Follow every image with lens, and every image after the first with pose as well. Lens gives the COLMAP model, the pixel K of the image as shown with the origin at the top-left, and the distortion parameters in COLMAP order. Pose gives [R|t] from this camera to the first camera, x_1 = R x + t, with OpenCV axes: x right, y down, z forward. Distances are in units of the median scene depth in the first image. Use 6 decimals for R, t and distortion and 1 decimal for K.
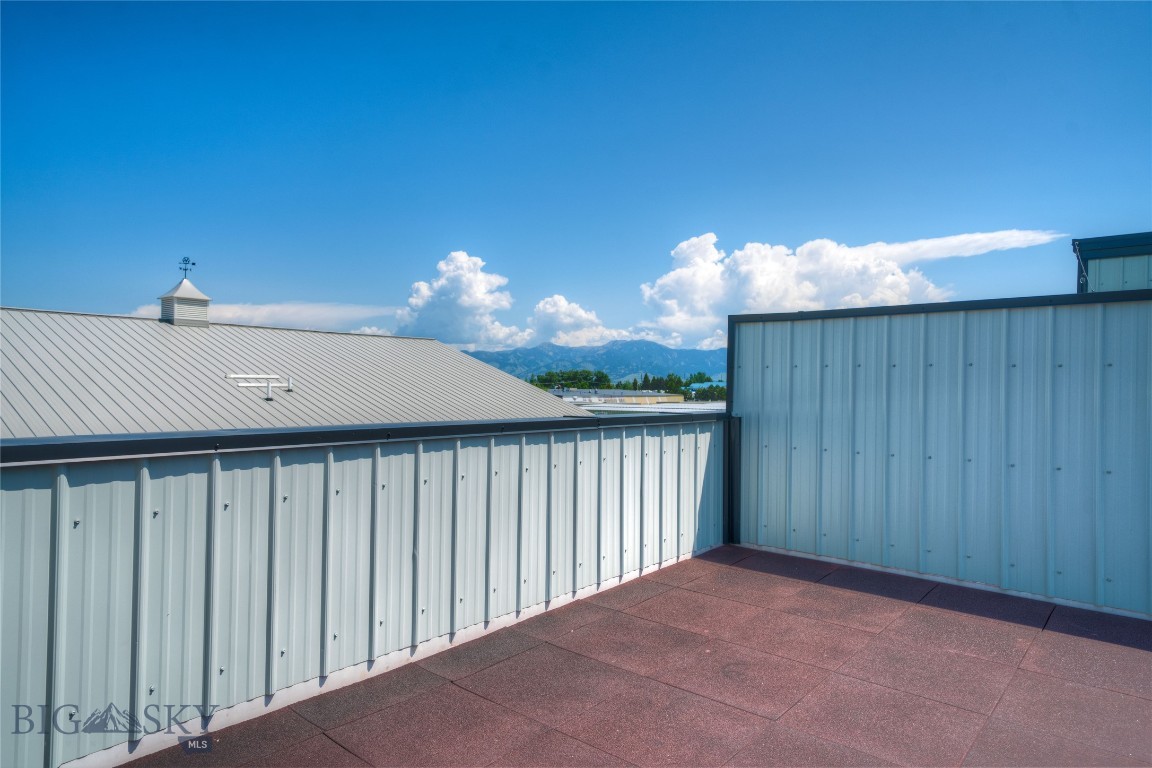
lens RADIAL K [[678.2, 0, 576.0], [0, 678.2, 384.0], [0, 0, 1]] dist [0.052260, -0.000623]
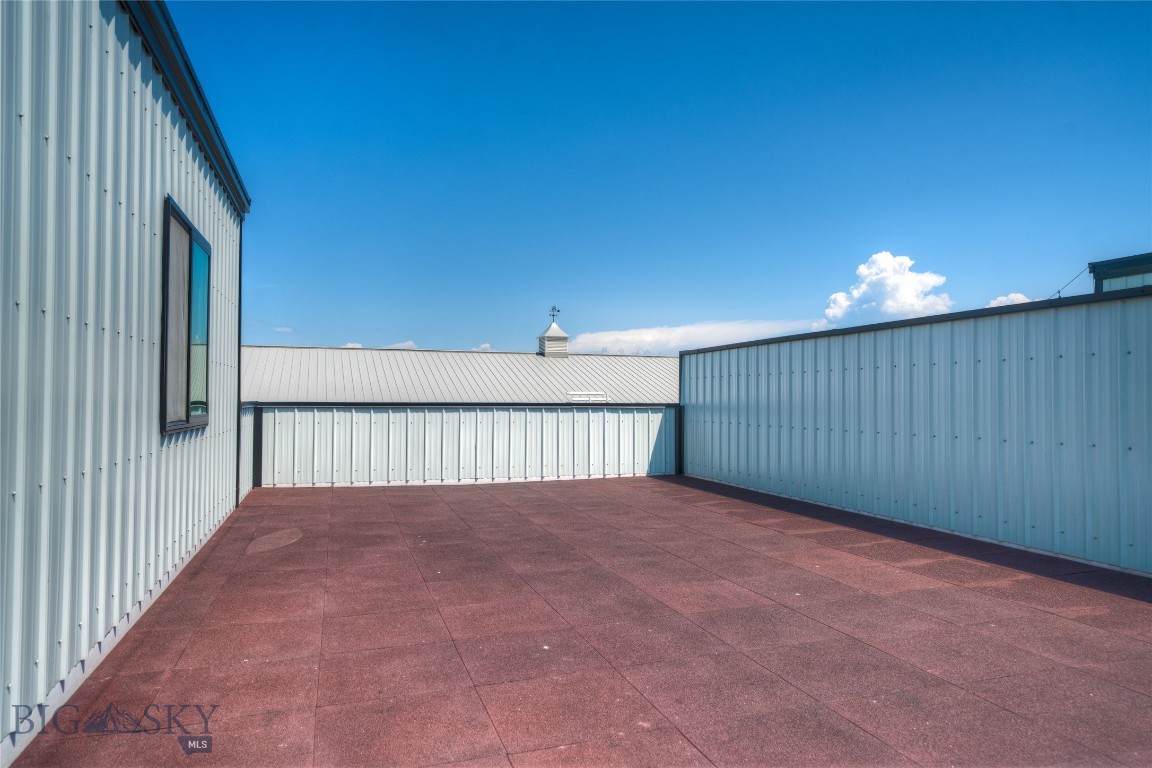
lens RADIAL K [[806.1, 0, 576.0], [0, 806.1, 384.0], [0, 0, 1]] dist [-0.154103, 0.001582]
pose [[0.814327, -0.034788, -0.579363, 0.377674], [0.017648, 0.999225, -0.035193, 0.024388], [0.580138, 0.018434, 0.814310, -0.254054]]
